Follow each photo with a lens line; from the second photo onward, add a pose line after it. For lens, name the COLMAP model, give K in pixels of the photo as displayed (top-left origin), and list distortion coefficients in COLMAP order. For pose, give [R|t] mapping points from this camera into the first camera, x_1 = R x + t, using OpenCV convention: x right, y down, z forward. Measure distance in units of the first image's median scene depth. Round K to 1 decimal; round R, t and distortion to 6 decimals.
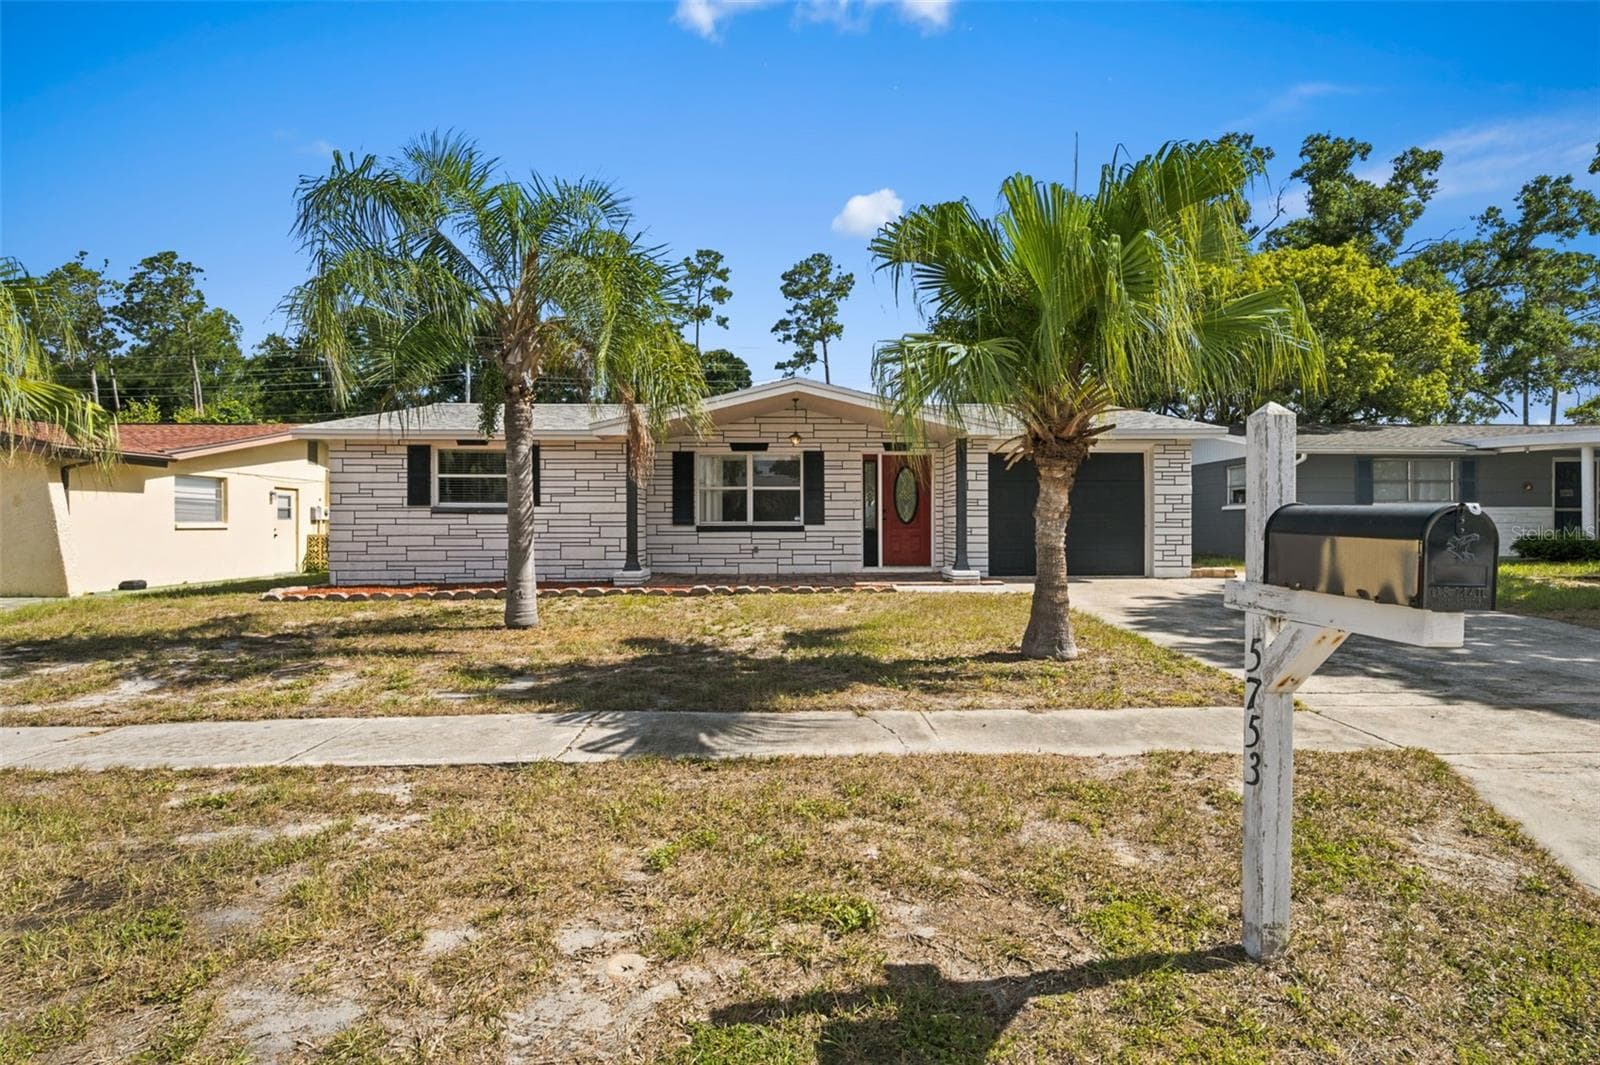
lens RADIAL K [[730.5, 0, 800.0], [0, 730.5, 532.5], [0, 0, 1]] dist [-0.001852, 0.000183]
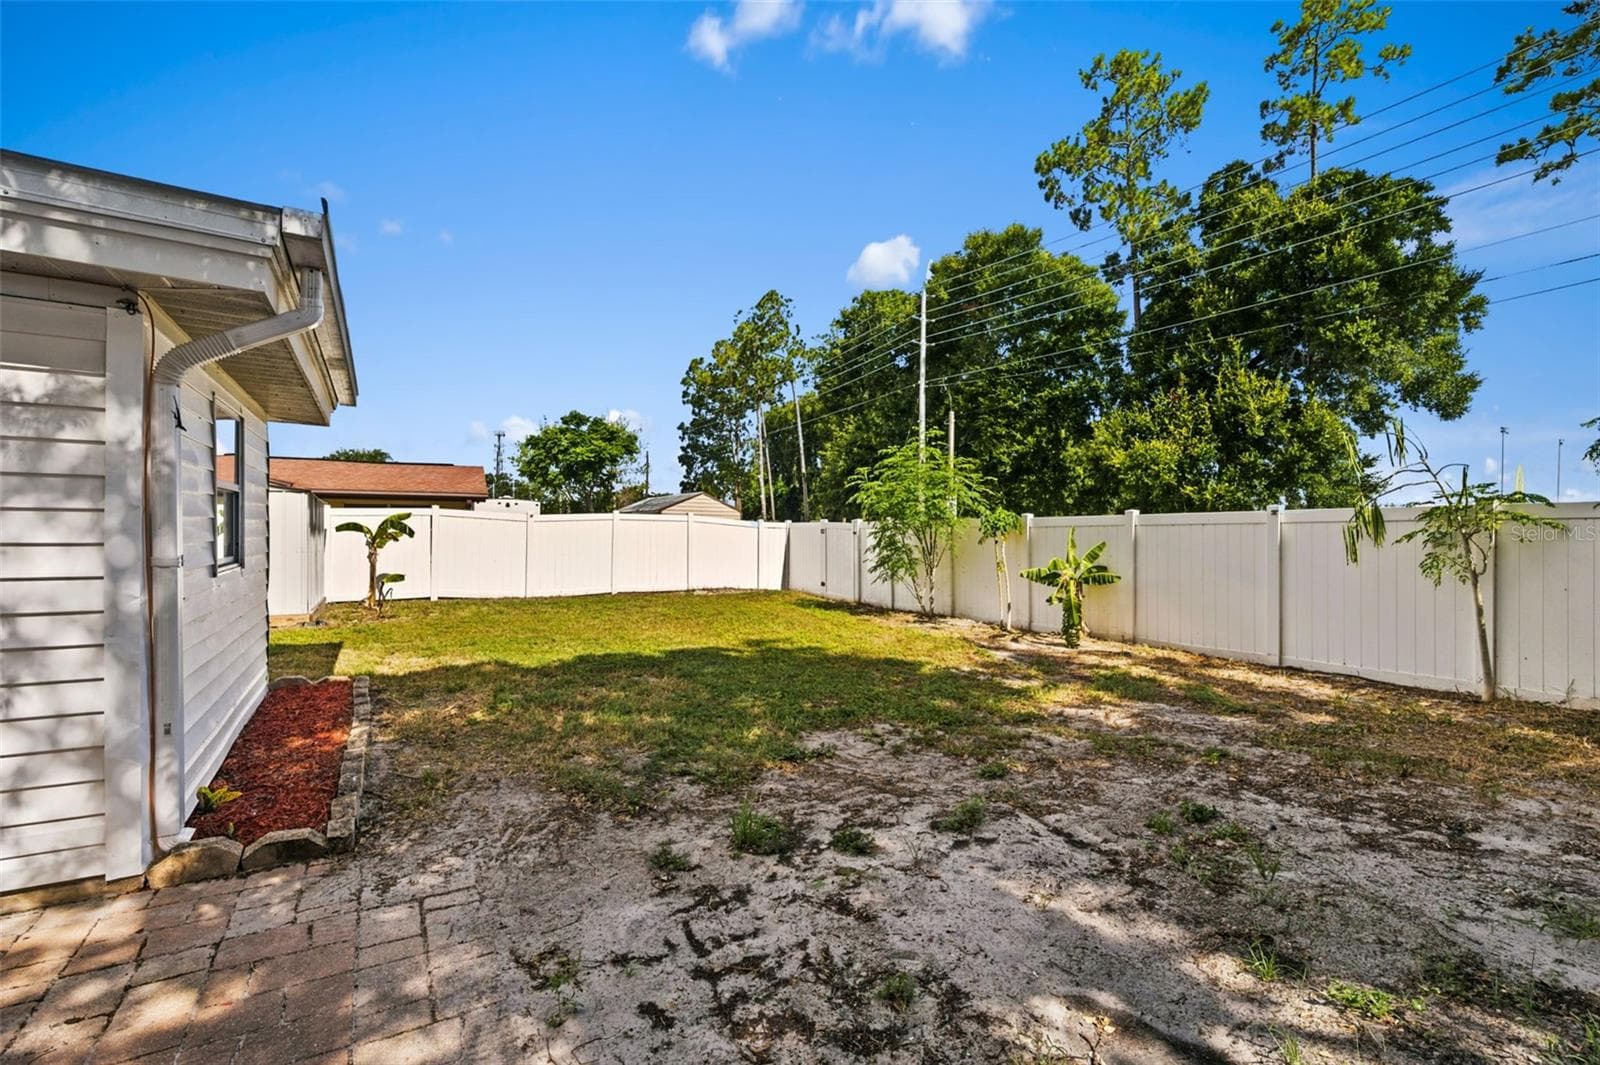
lens RADIAL K [[730.5, 0, 800.0], [0, 730.5, 532.5], [0, 0, 1]] dist [-0.001852, 0.000183]
pose [[0.477806, 0.009786, -0.878411, 0.576581], [-0.023754, 0.999716, -0.001784, -0.045548], [0.878144, 0.021718, 0.477903, 1.966891]]
